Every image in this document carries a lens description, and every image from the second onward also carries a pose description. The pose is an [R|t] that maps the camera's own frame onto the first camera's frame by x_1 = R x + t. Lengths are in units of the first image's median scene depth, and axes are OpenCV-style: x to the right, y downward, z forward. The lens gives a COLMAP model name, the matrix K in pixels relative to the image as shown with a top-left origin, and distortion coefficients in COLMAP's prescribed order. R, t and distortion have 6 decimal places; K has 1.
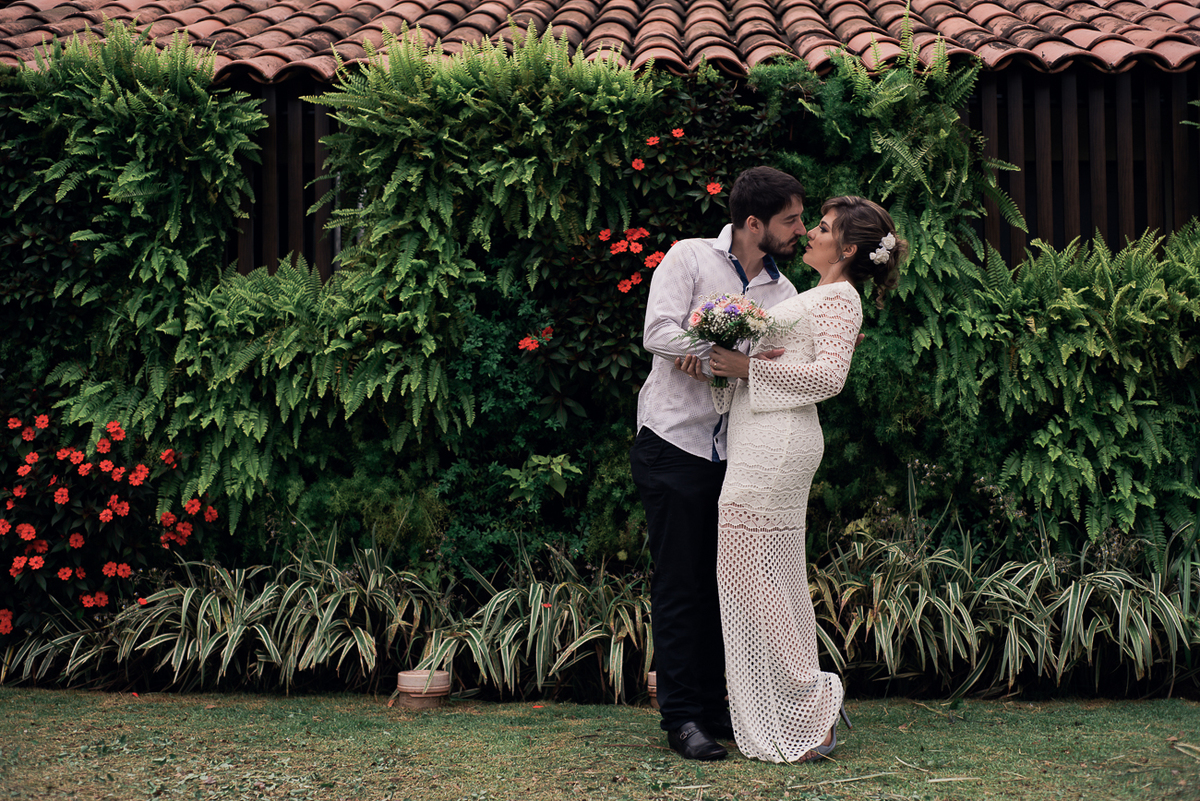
lens RADIAL K [[1721.9, 0, 596.7], [0, 1721.9, 398.6], [0, 0, 1]] dist [-0.013592, 0.000000]
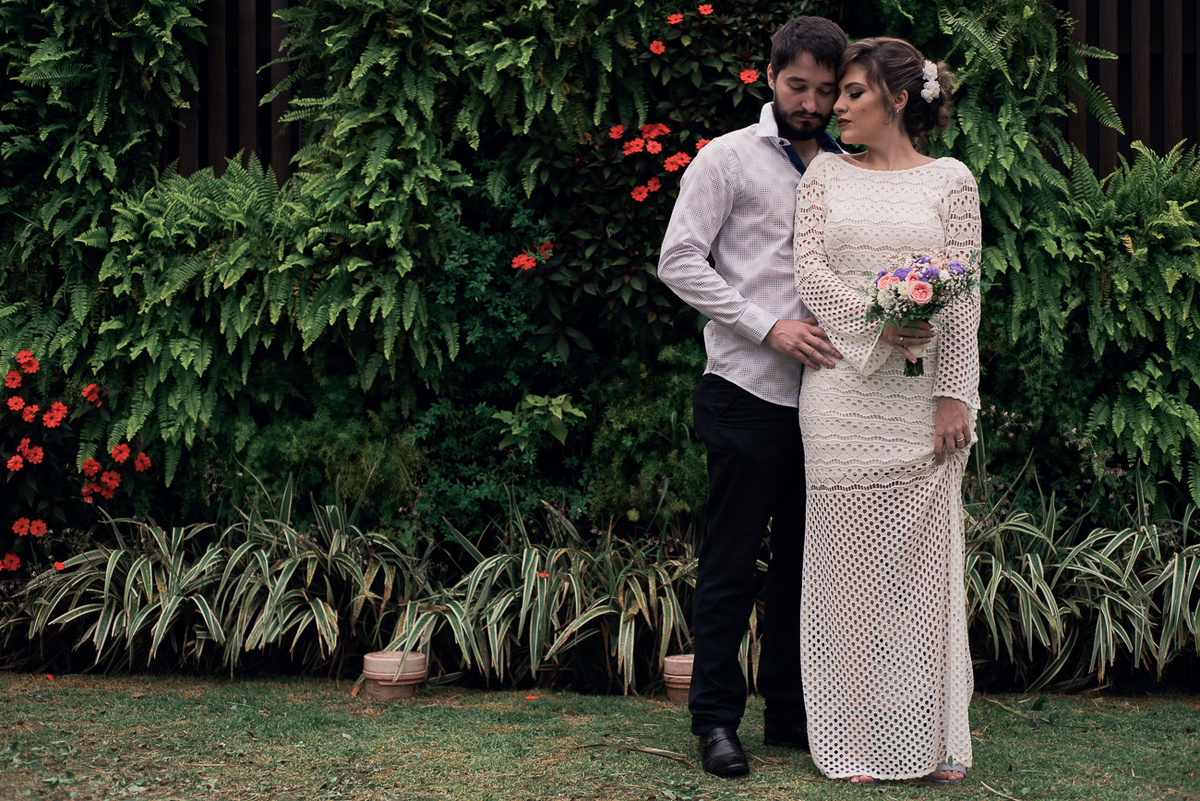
lens RADIAL K [[1721.9, 0, 606.1], [0, 1721.9, 398.7], [0, 0, 1]] dist [-0.013592, 0.000000]
pose [[0.999916, 0.009400, 0.008874, -0.006493], [-0.009740, 0.999186, 0.039153, 0.001381], [-0.008499, -0.039236, 0.999194, 0.164079]]
